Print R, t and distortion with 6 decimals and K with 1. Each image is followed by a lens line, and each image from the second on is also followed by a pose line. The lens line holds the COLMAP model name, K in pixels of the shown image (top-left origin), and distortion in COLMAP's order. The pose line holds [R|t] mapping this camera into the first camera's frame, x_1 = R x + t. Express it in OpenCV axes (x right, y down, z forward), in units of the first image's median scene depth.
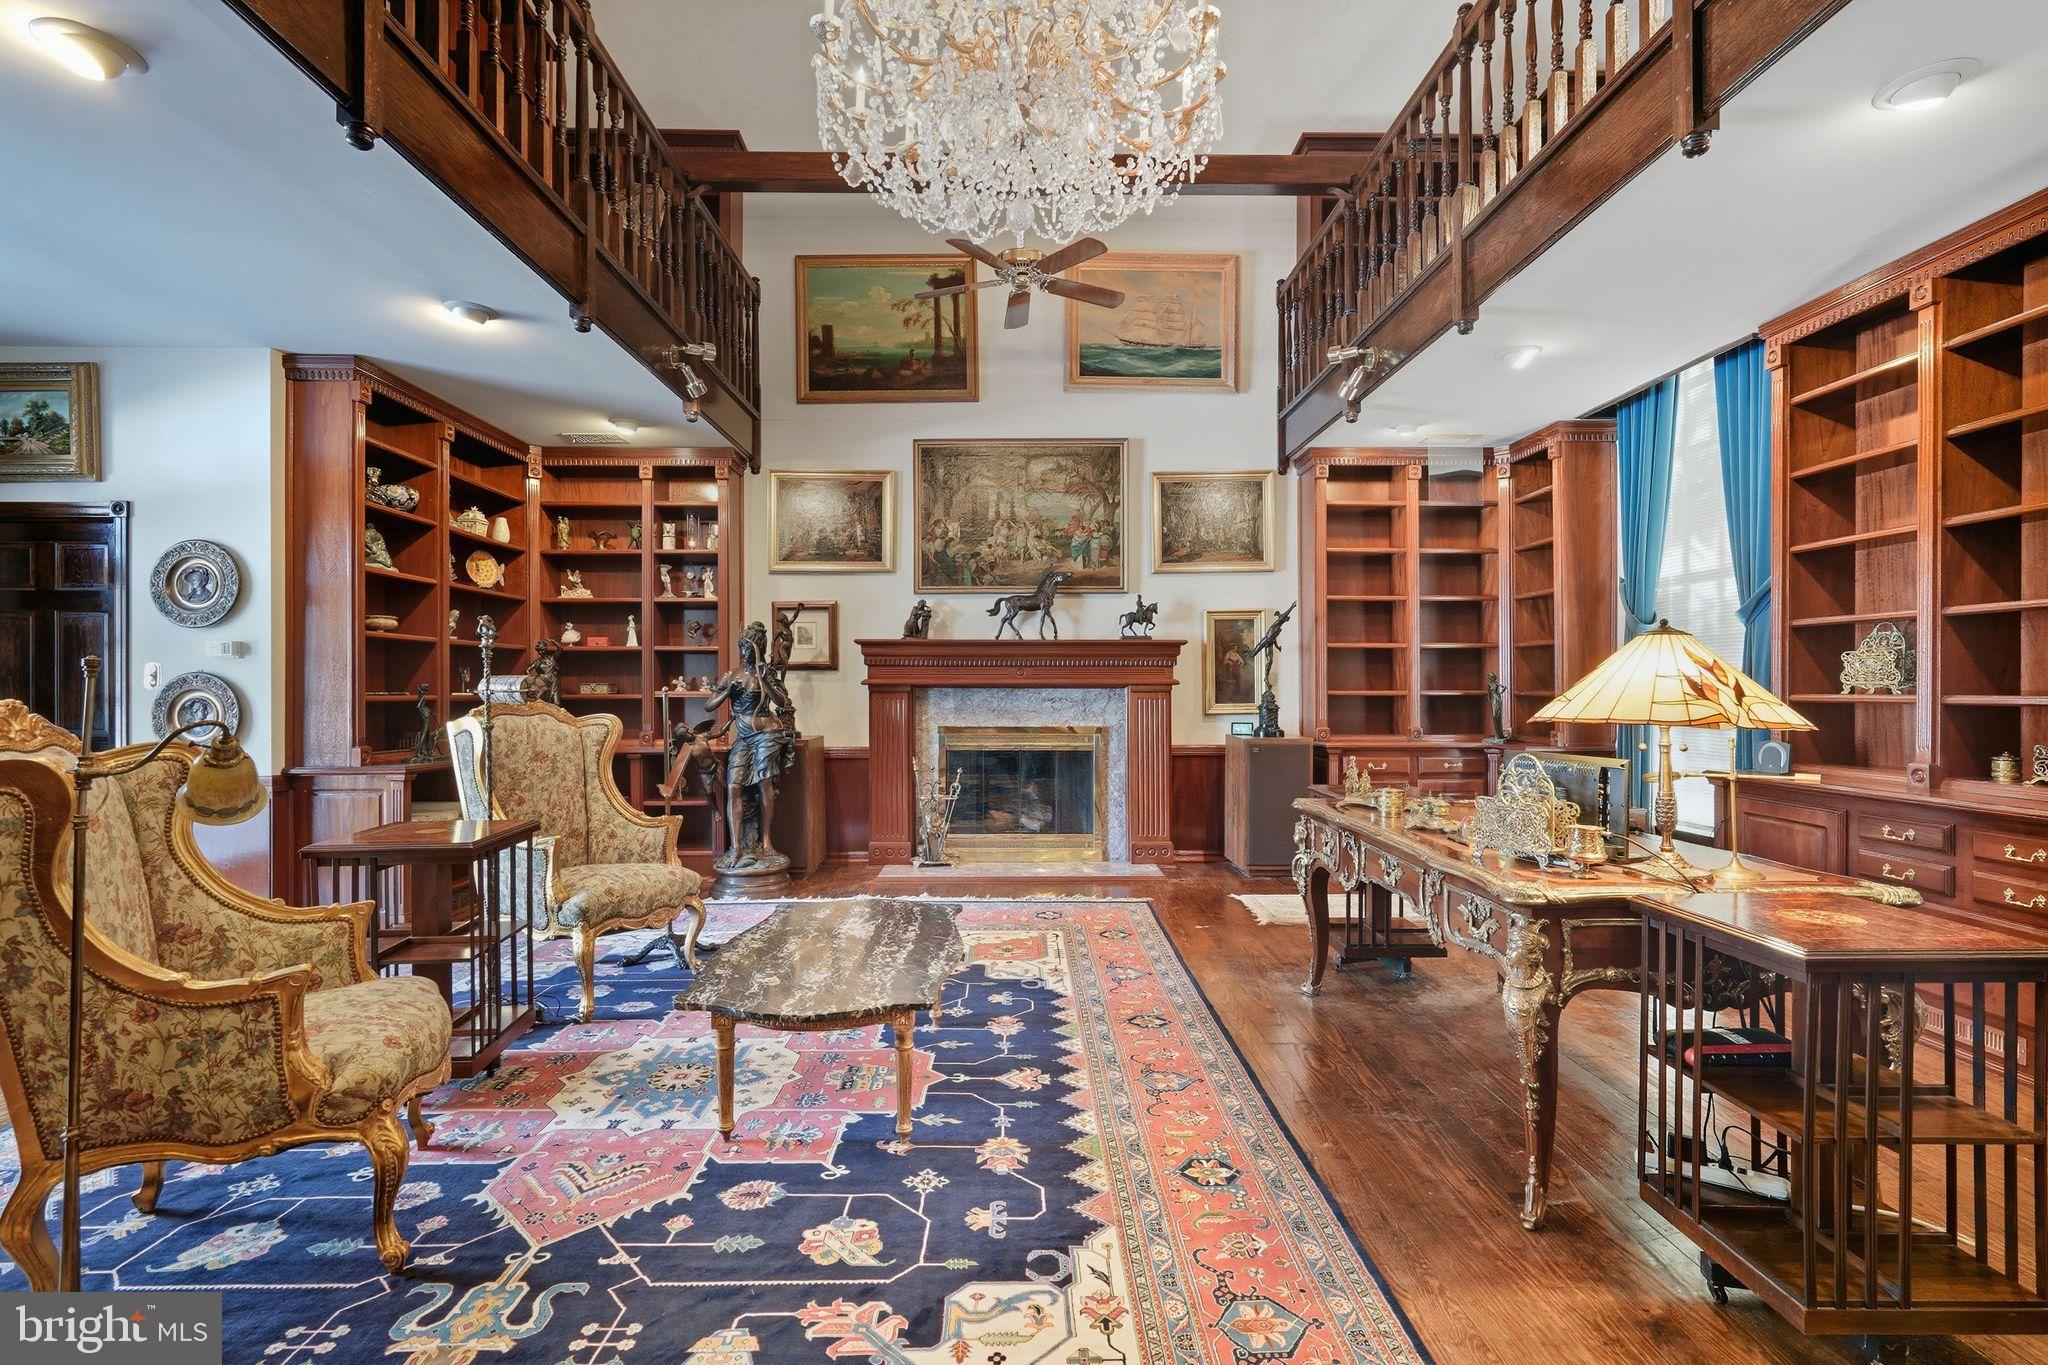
lens RADIAL K [[924.9, 0, 1023.5], [0, 924.9, 688.2], [0, 0, 1]] dist [-0.004411, 0.000850]
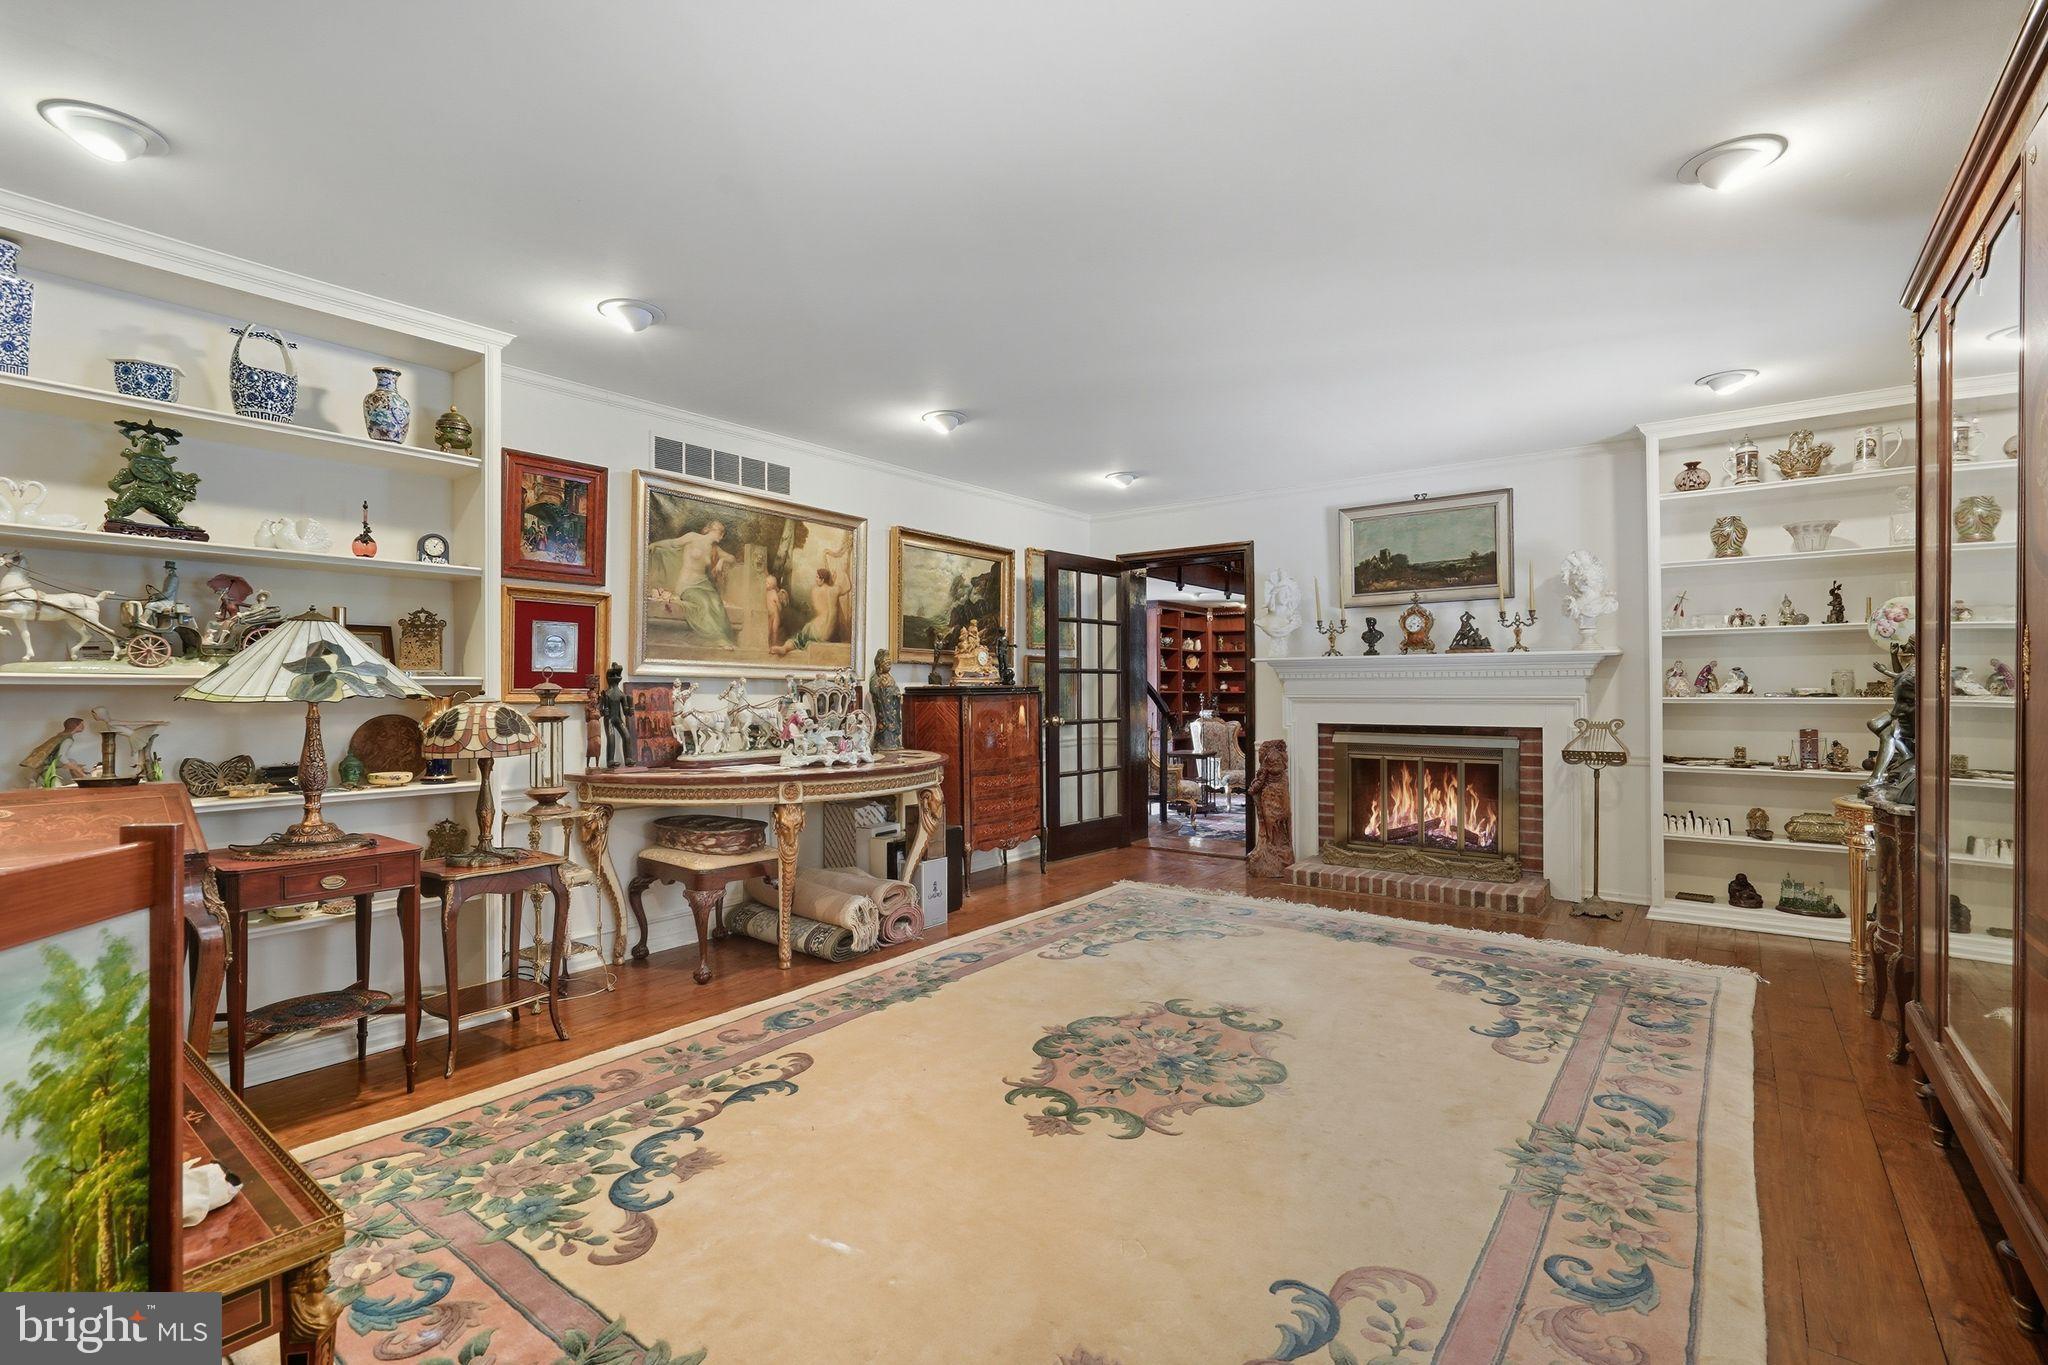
lens RADIAL K [[924.9, 0, 1023.5], [0, 924.9, 688.2], [0, 0, 1]] dist [-0.004411, 0.000850]
pose [[0.785426, -0.003130, -0.618948, 0.563276], [0.001043, 0.999992, -0.003734, -0.044834], [0.618955, 0.002288, 0.785423, -1.158532]]
